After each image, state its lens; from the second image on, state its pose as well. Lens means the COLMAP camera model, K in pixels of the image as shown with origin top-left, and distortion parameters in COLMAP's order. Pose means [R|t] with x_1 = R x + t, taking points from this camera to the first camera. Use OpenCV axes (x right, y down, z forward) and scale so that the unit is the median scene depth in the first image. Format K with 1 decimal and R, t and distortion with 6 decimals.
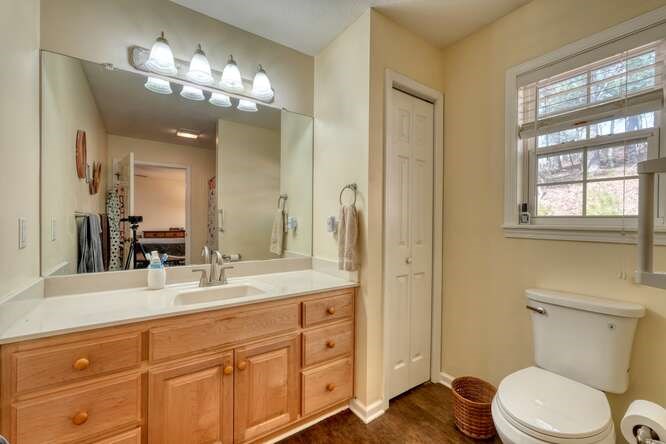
lens RADIAL K [[282.6, 0, 334.0], [0, 282.6, 221.2], [0, 0, 1]] dist [-0.003523, 0.001101]
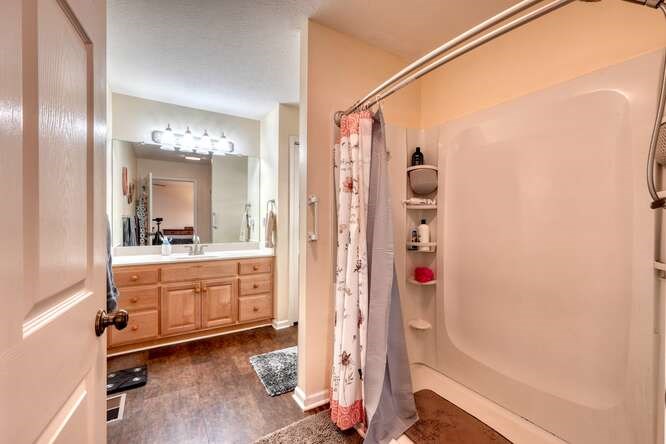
lens RADIAL K [[282.6, 0, 334.0], [0, 282.6, 221.2], [0, 0, 1]] dist [-0.003523, 0.001101]
pose [[0.998533, -0.002688, -0.054071, 0.591901], [0.002697, 0.999996, 0.000097, 0.006844], [0.054071, -0.000242, 0.998537, -0.824764]]
